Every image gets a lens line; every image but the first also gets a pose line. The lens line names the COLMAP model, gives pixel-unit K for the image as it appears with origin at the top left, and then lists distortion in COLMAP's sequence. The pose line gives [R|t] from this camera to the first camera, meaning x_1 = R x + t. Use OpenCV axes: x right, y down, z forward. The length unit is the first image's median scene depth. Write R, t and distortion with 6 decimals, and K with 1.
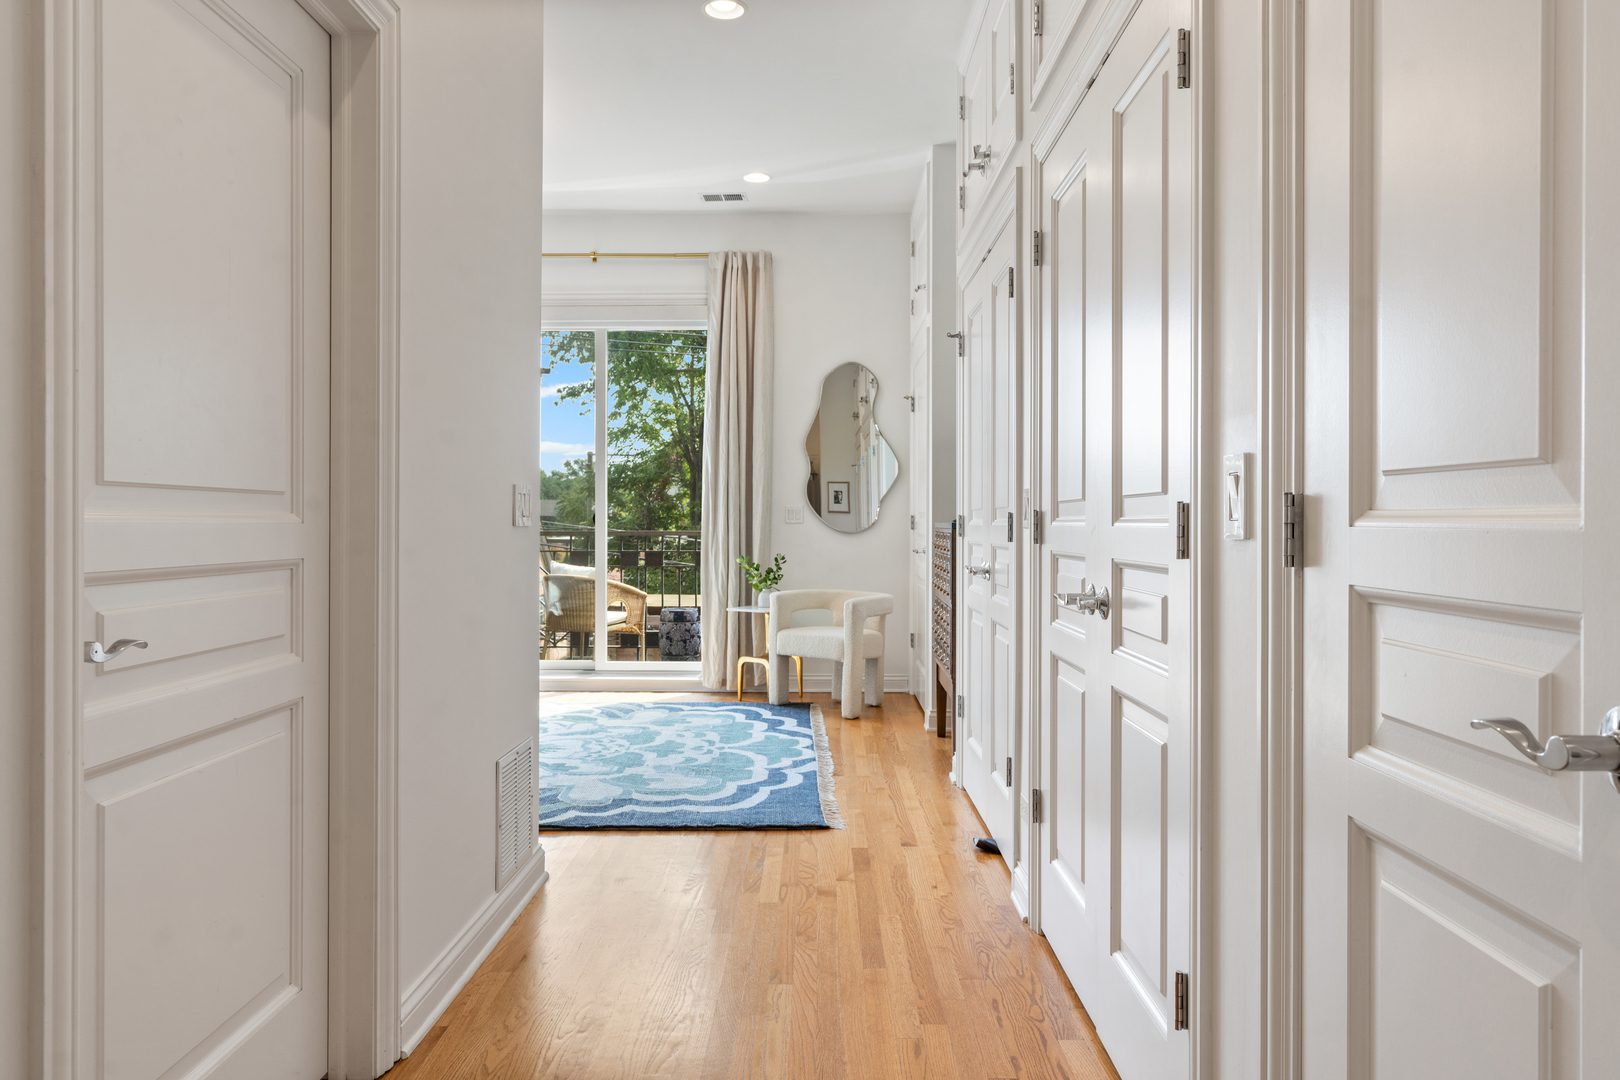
lens RADIAL K [[1128.9, 0, 803.2], [0, 1128.9, 528.4], [0, 0, 1]] dist [-0.011260, -0.000529]
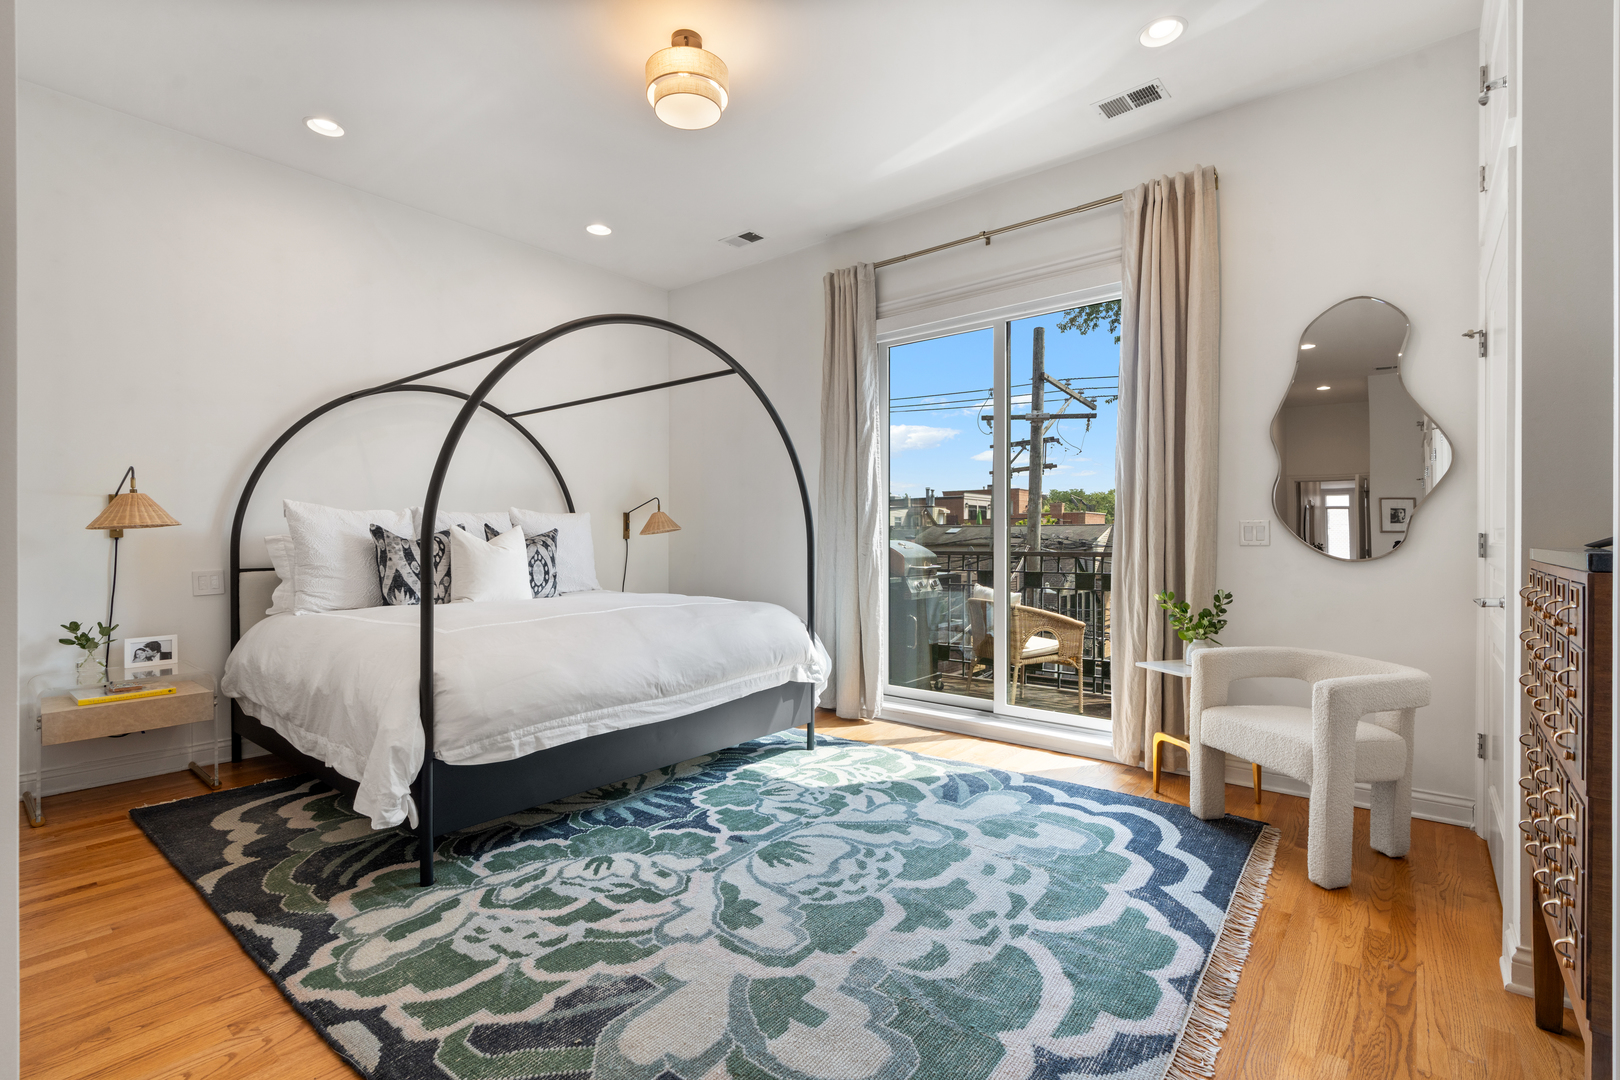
lens RADIAL K [[733.6, 0, 796.2], [0, 733.6, 542.8], [0, 0, 1]] dist [-0.010519, 0.003169]
pose [[0.774766, 0.001783, -0.632245, 0.059763], [-0.003546, 0.999993, -0.001525, -0.004885], [0.632238, 0.003424, 0.774767, 0.480970]]
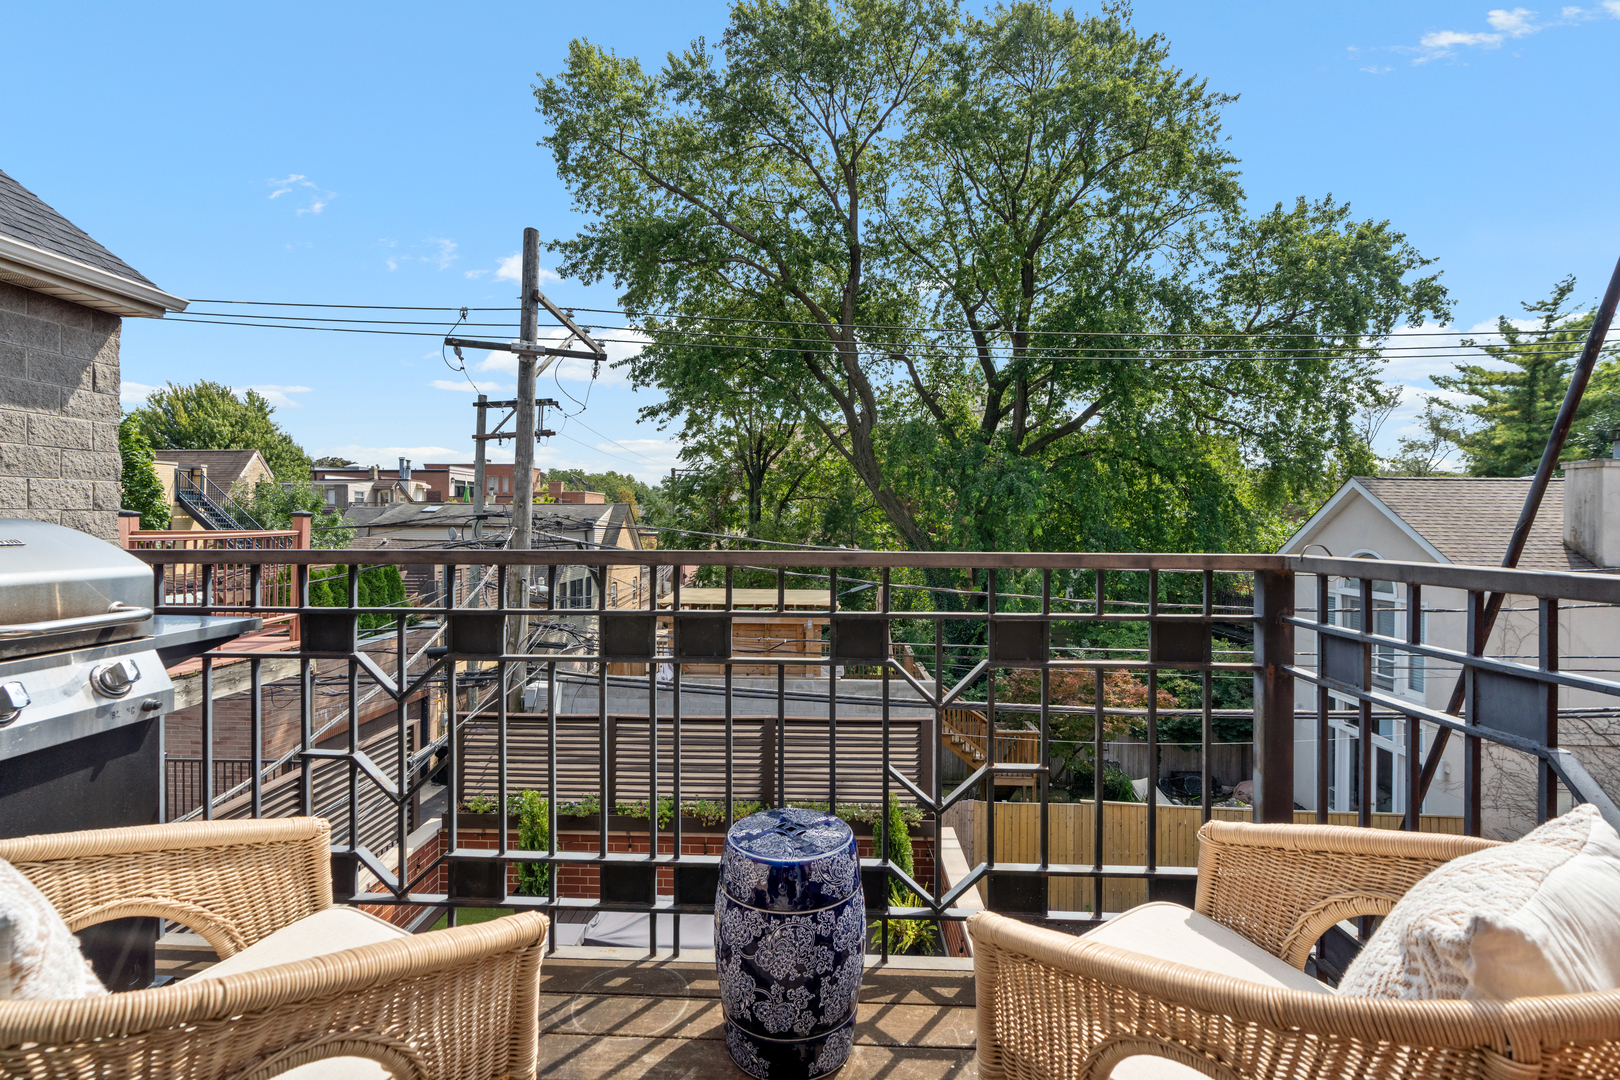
lens RADIAL K [[733.6, 0, 807.4], [0, 733.6, 514.0], [0, 0, 1]] dist [-0.010519, 0.003169]
pose [[0.999929, -0.000748, -0.011932, -0.146466], [0.000573, 0.999893, -0.014637, -0.009140], [0.011942, 0.014629, 0.999822, 1.067097]]
